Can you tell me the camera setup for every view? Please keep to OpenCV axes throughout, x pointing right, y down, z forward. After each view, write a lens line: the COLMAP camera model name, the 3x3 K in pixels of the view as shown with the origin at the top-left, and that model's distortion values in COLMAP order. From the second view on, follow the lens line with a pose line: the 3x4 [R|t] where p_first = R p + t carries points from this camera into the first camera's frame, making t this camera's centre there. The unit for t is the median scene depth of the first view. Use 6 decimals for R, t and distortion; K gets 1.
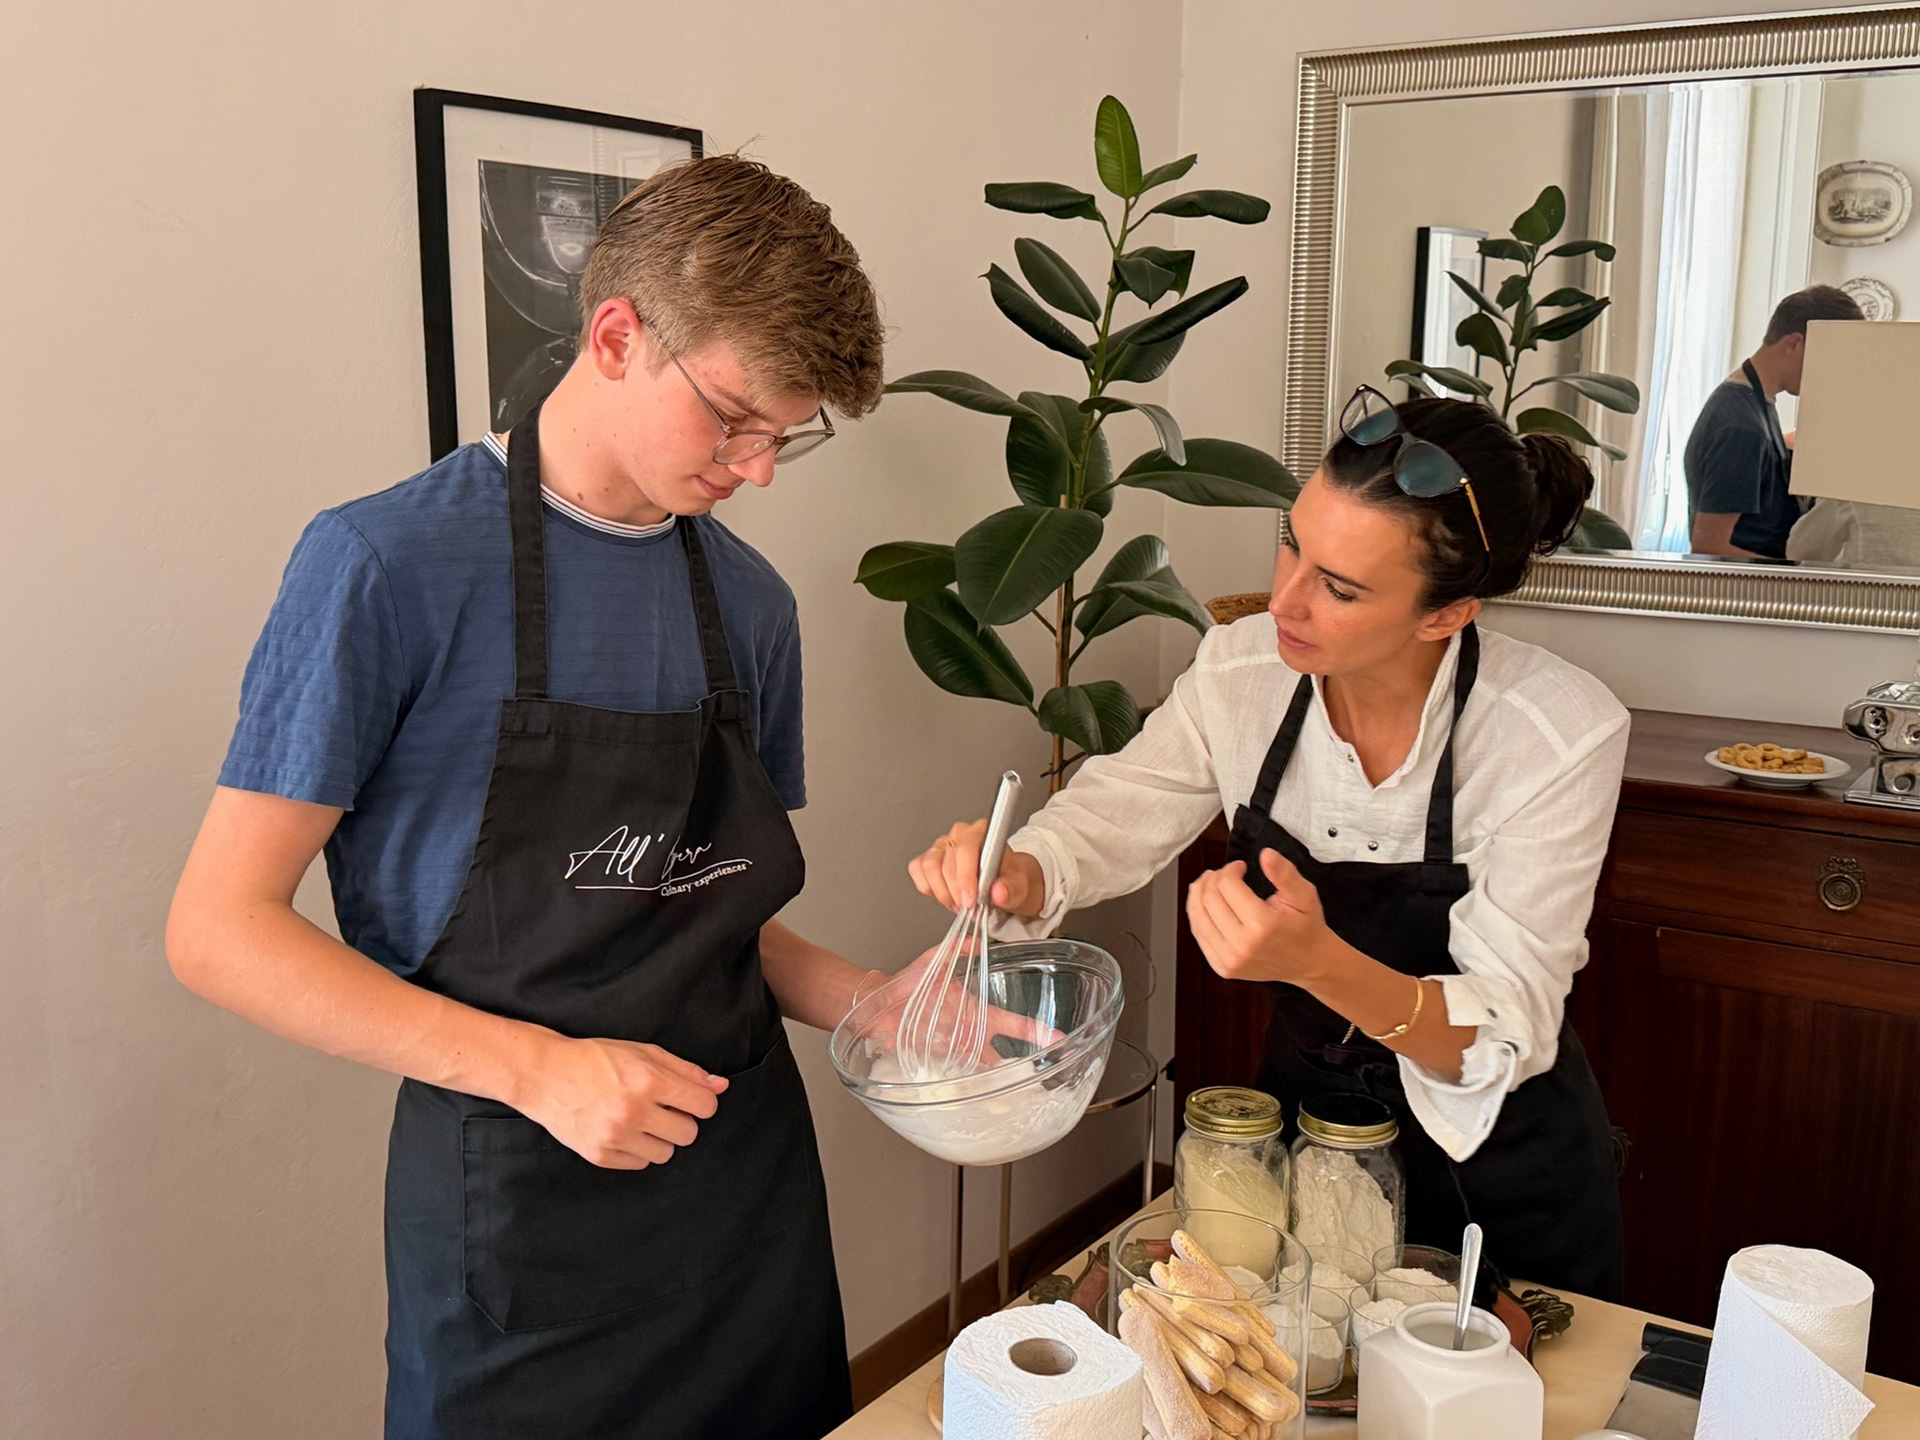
lens RADIAL K [[2031.4, 0, 955.2], [0, 2031.4, 714.7], [0, 0, 1]] dist [0.118089, 0.000000]
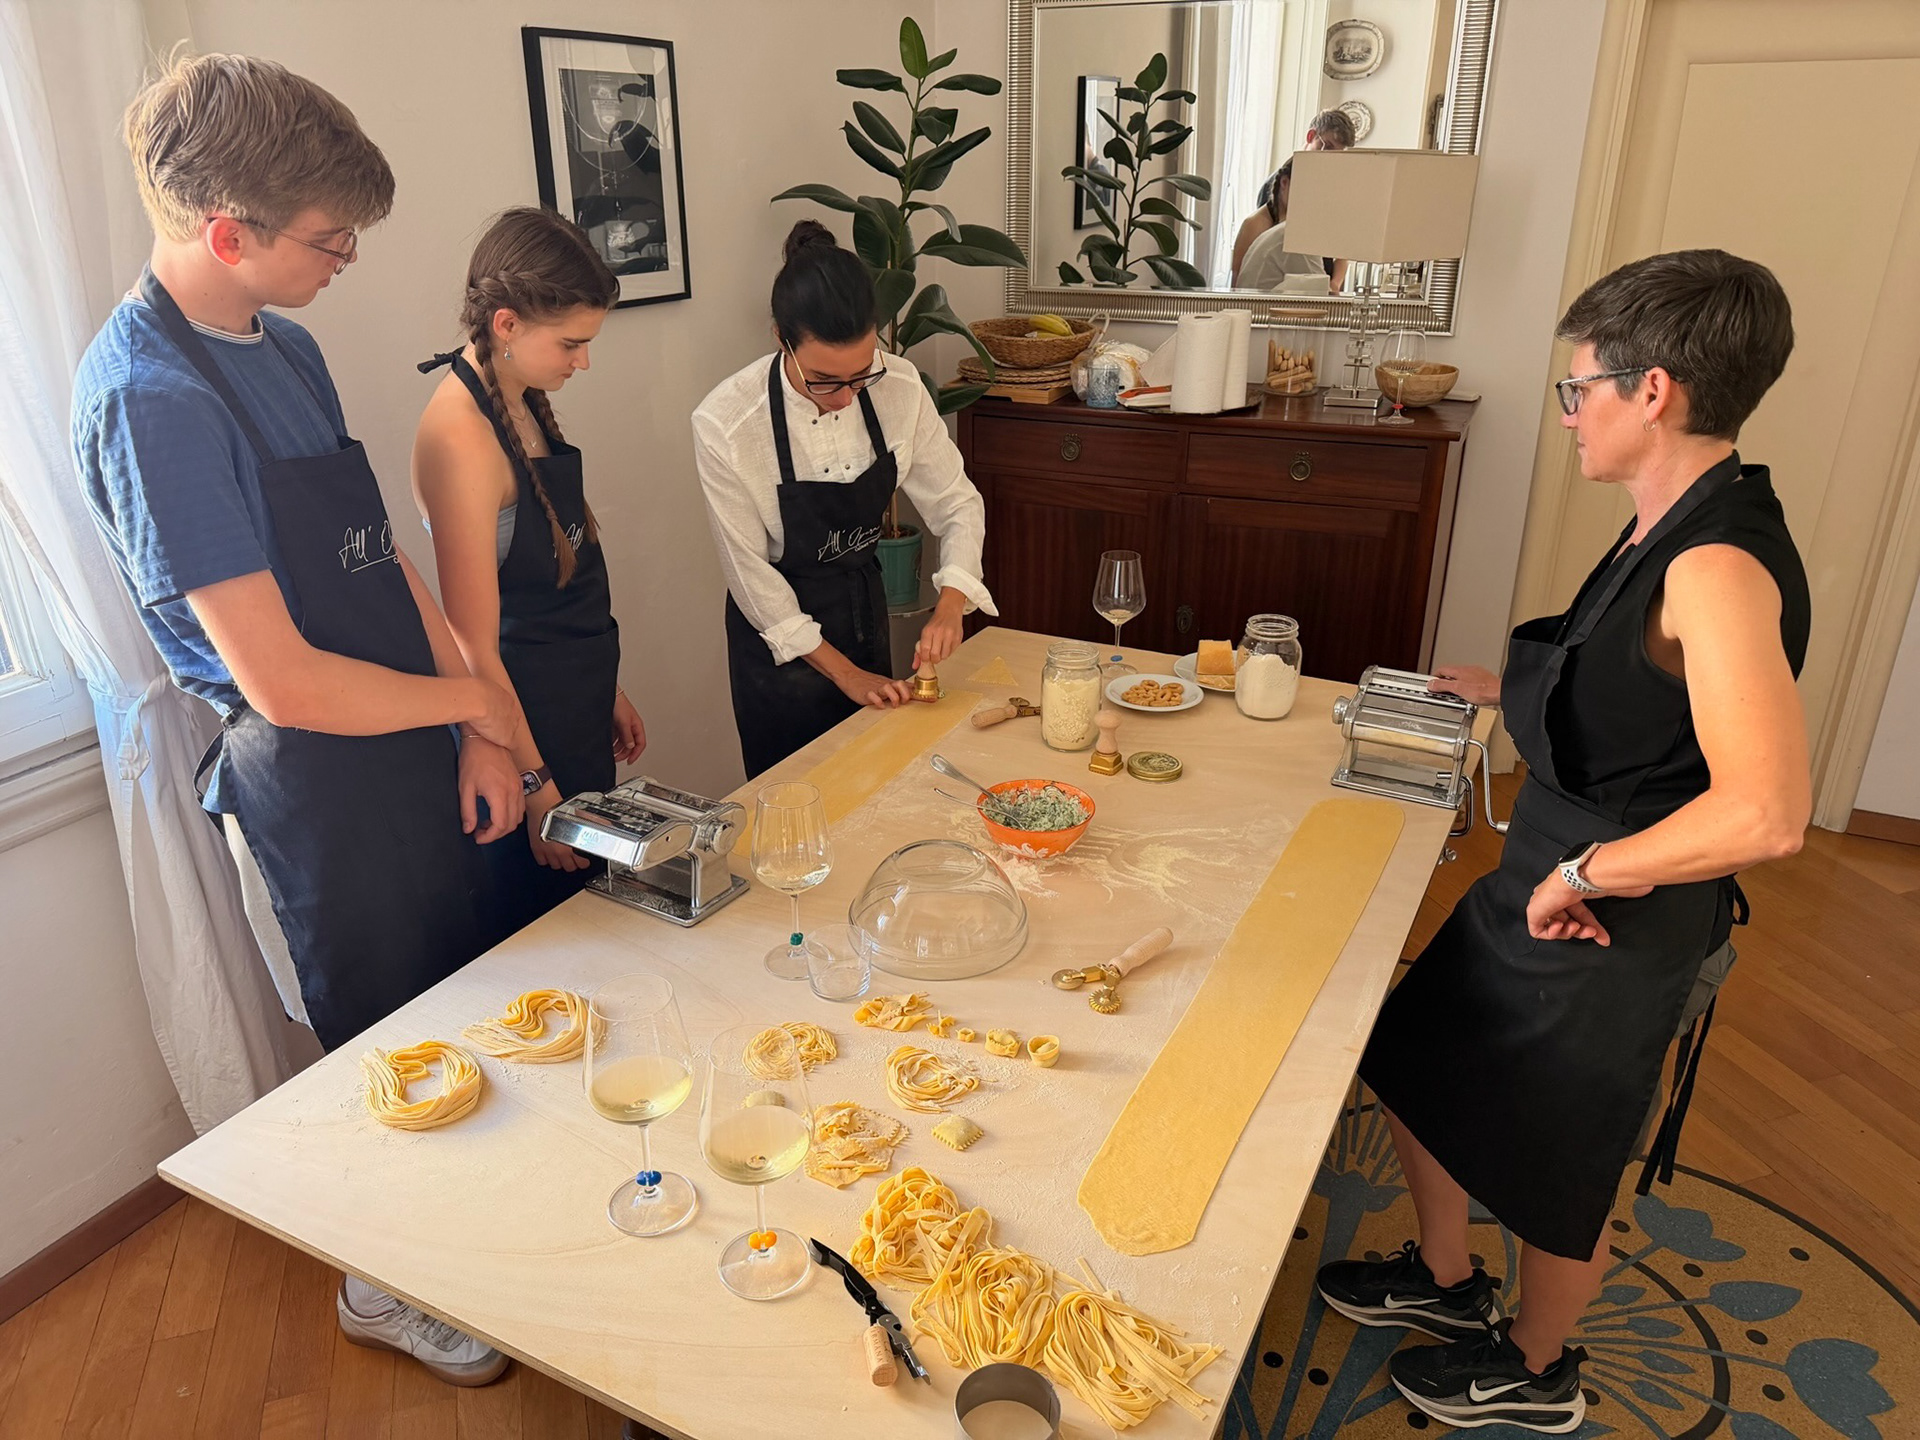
lens RADIAL K [[1317.8, 0, 958.5], [0, 1317.8, 728.7], [0, 0, 1]] dist [-0.000339, -0.004809]
pose [[0.990539, -0.065919, 0.120362, -0.049481], [0.036002, 0.971183, 0.235599, 0.017545], [-0.132424, -0.229037, 0.964368, -0.183955]]
